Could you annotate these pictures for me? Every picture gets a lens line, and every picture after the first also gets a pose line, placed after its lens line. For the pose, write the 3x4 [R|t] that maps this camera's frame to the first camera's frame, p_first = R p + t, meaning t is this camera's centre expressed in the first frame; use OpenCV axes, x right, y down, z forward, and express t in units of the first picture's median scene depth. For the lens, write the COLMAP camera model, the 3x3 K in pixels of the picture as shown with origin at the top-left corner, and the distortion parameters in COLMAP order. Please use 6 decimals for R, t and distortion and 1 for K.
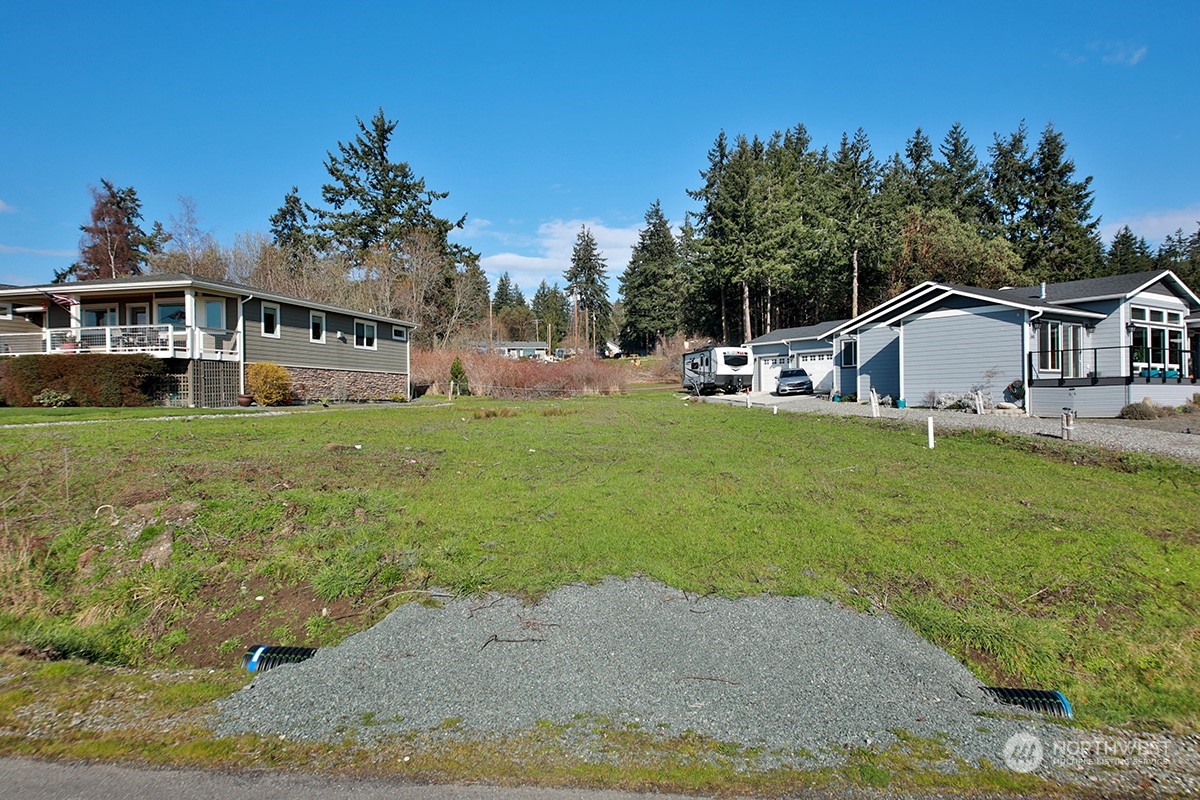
lens RADIAL K [[723.7, 0, 591.4], [0, 723.7, 404.4], [0, 0, 1]] dist [0.010071, 0.000323]
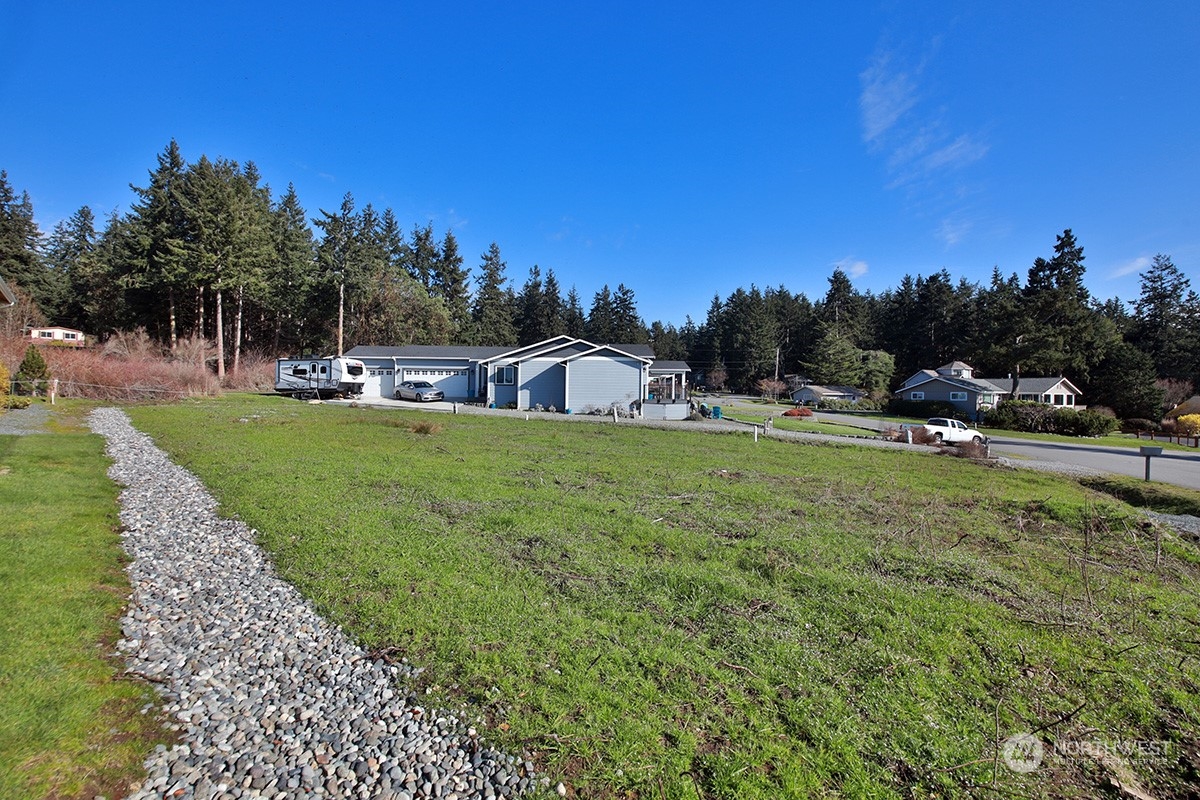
lens RADIAL K [[515.5, 0, 597.2], [0, 515.5, 397.5], [0, 0, 1]] dist [-0.002212, -0.000178]
pose [[0.533464, 0.012807, 0.845726, -0.297729], [-0.011589, 0.999902, -0.007832, -0.013811], [-0.845743, -0.005623, 0.533560, 0.201796]]
